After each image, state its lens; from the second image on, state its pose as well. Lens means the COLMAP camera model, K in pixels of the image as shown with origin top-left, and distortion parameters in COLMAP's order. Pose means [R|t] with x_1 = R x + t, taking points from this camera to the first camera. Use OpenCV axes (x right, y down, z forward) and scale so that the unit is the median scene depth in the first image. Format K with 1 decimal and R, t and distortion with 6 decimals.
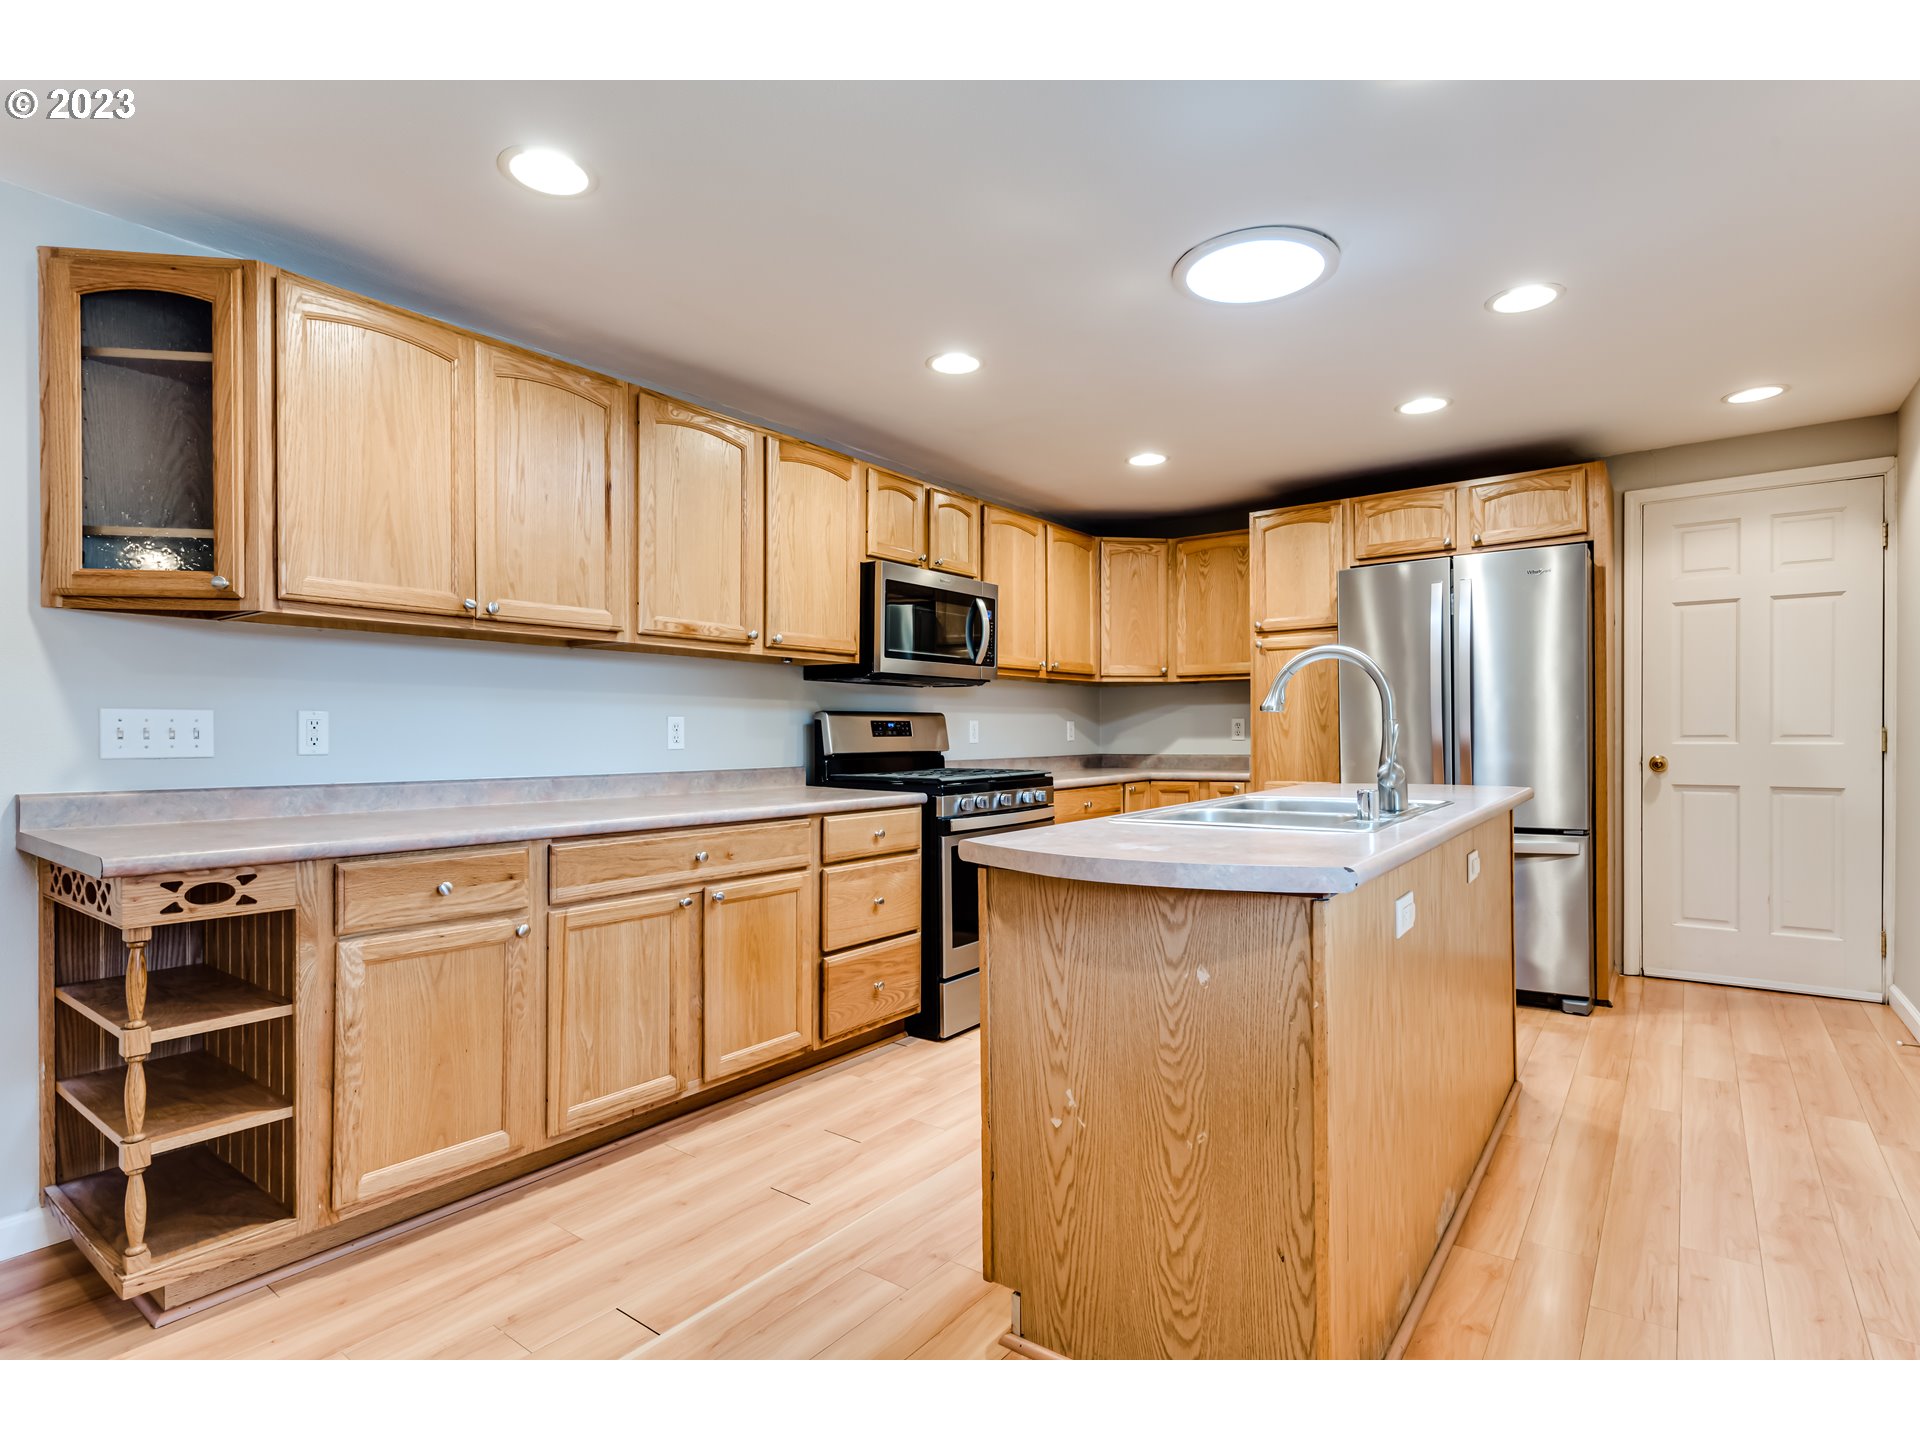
lens RADIAL K [[932.6, 0, 983.1], [0, 932.6, 730.0], [0, 0, 1]] dist [0.000872, 0.000201]
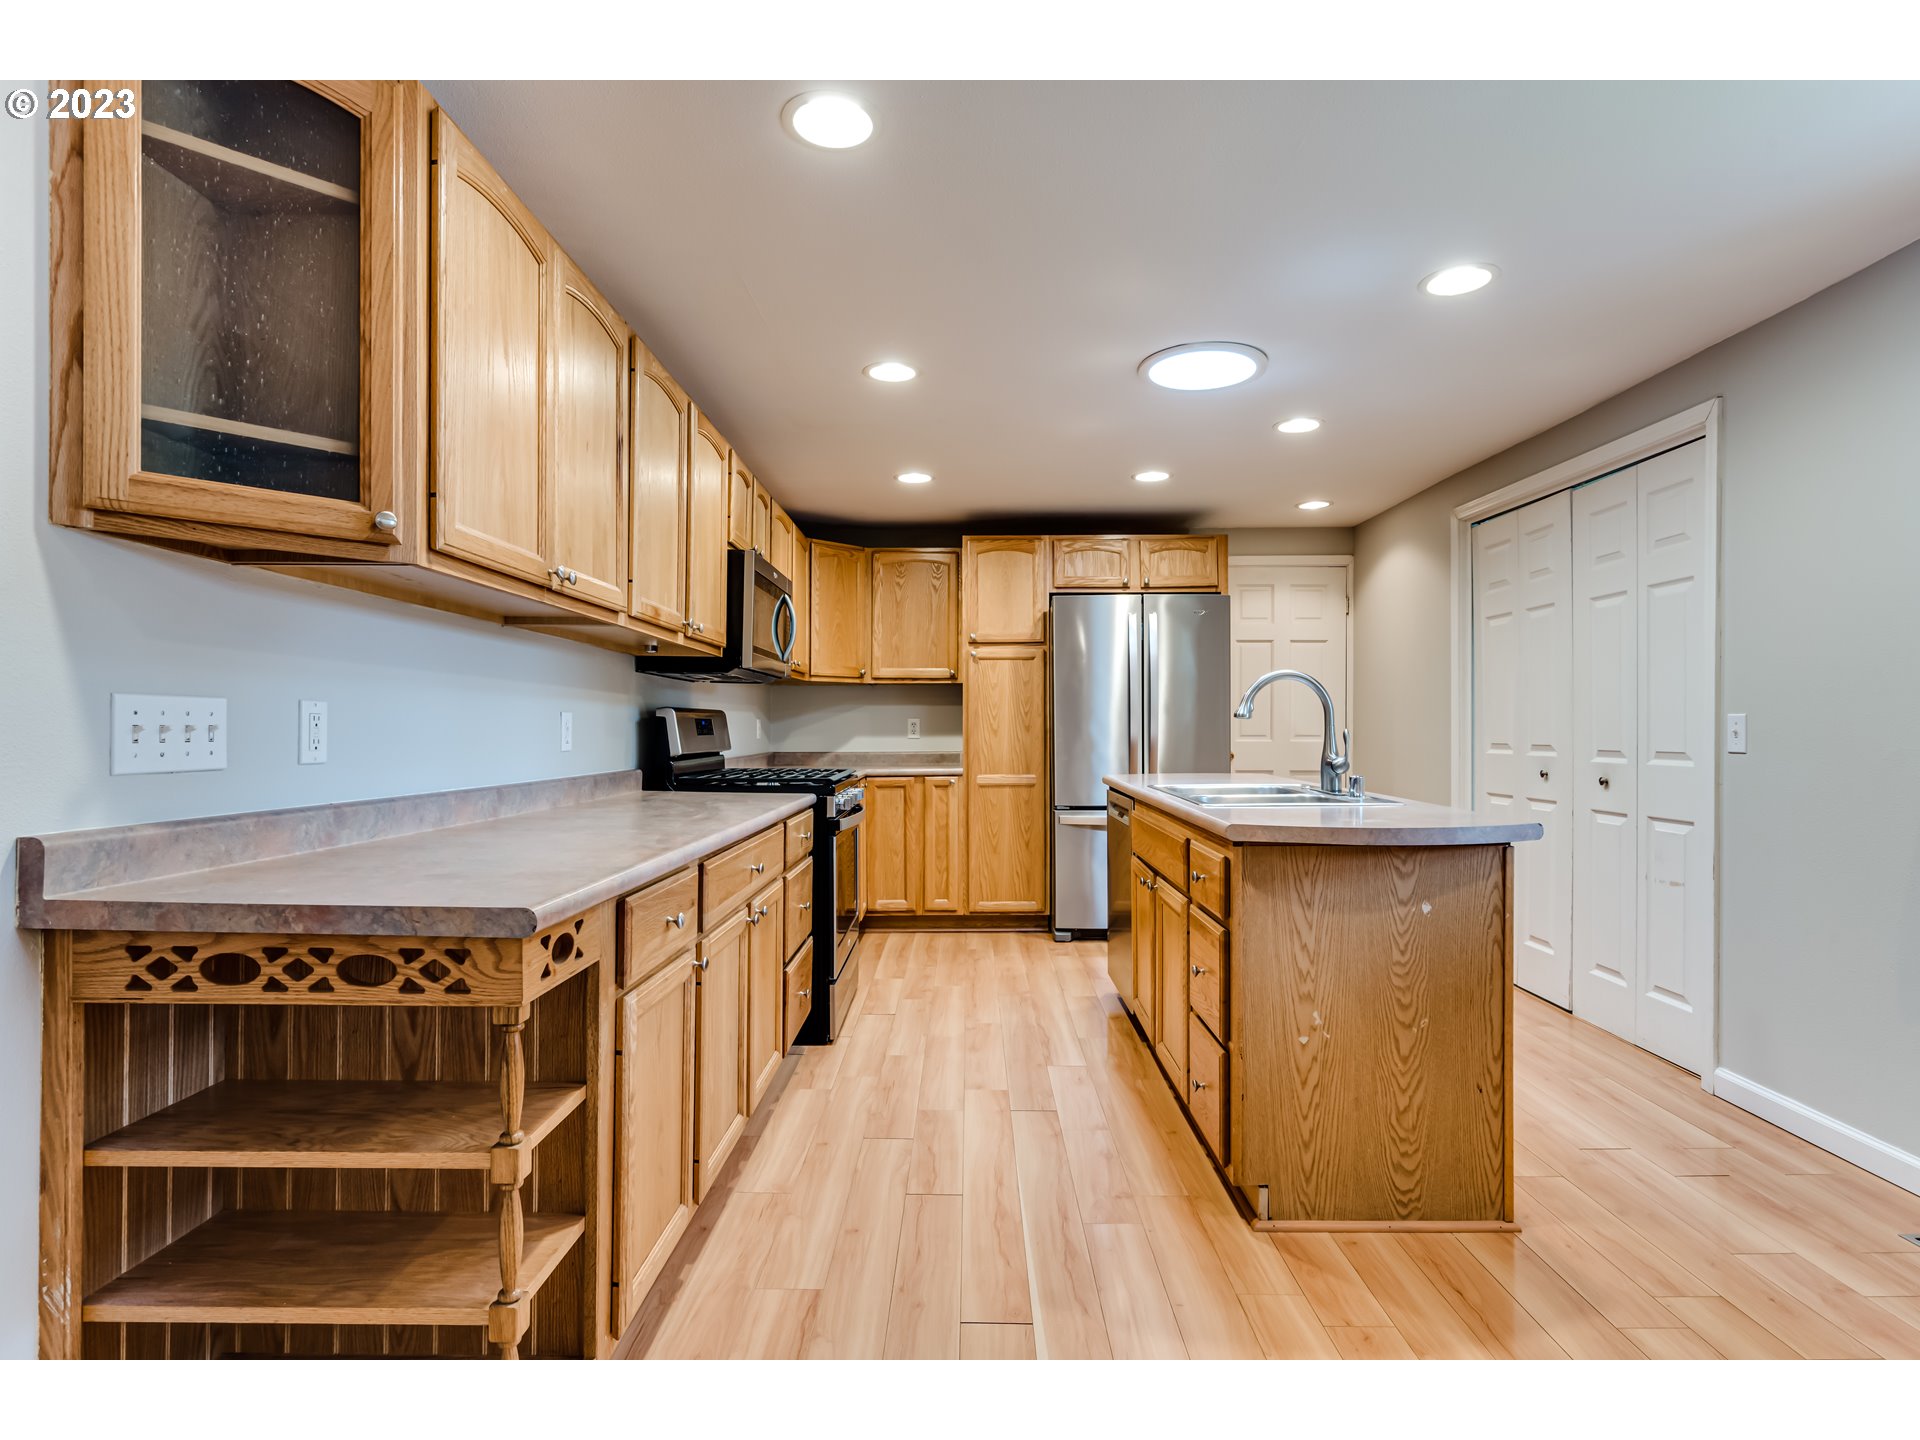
lens RADIAL K [[945.1, 0, 960.0], [0, 945.1, 720.0], [0, 0, 1]] dist [0.001299, 0.000739]
pose [[0.822635, 0.010247, 0.568478, -0.873055], [-0.006543, 0.999942, -0.008556, -0.003999], [-0.568532, 0.003319, 0.822654, 0.164115]]
